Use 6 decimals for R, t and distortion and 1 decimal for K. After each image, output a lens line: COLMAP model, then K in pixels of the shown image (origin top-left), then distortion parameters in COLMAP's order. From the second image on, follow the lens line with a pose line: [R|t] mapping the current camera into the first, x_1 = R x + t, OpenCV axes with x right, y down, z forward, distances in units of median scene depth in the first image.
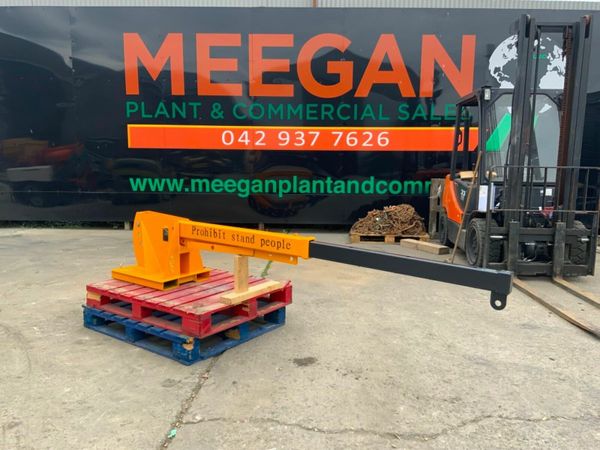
lens RADIAL K [[499.1, 0, 301.3], [0, 499.1, 227.0], [0, 0, 1]] dist [0.061426, -0.112941]
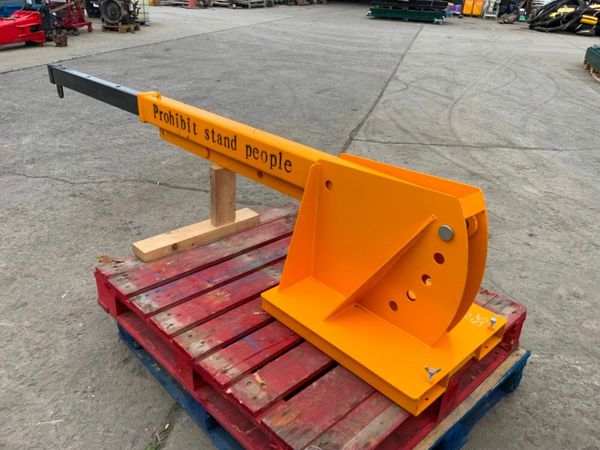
lens RADIAL K [[499.1, 0, 301.3], [0, 499.1, 227.0], [0, 0, 1]] dist [0.061426, -0.112941]
pose [[-0.978629, -0.144810, 0.146000, -0.126178], [-0.038475, 0.826399, 0.561769, -0.087670], [-0.202004, 0.544146, -0.814309, 0.617453]]
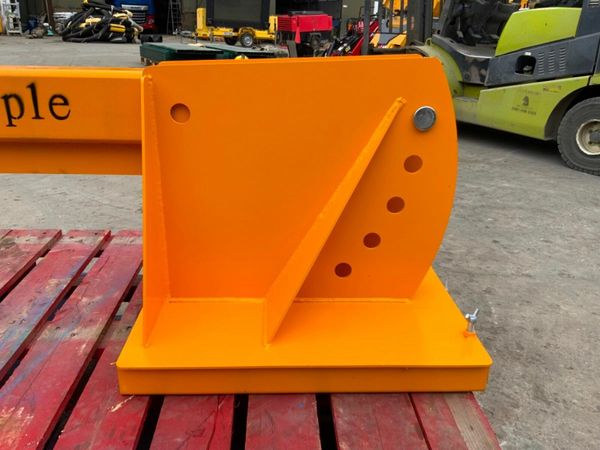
lens RADIAL K [[499.1, 0, 301.3], [0, 499.1, 227.0], [0, 0, 1]] dist [0.061426, -0.112941]
pose [[-0.791573, 0.186775, -0.581831, -0.064623], [-0.129878, 0.878967, 0.458856, -0.027405], [0.597113, 0.438785, -0.671508, 0.549928]]
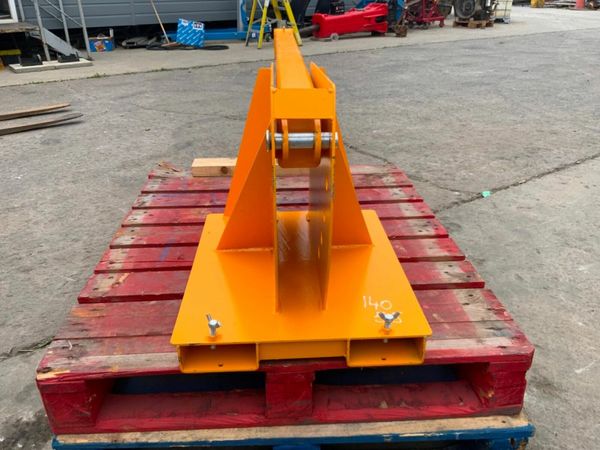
lens RADIAL K [[499.1, 0, 301.3], [0, 499.1, 227.0], [0, 0, 1]] dist [0.061426, -0.112941]
pose [[-0.613433, -0.360290, 0.702774, -0.231848], [0.103402, 0.845570, 0.523755, -0.043227], [-0.782948, 0.393956, -0.481446, 0.539713]]
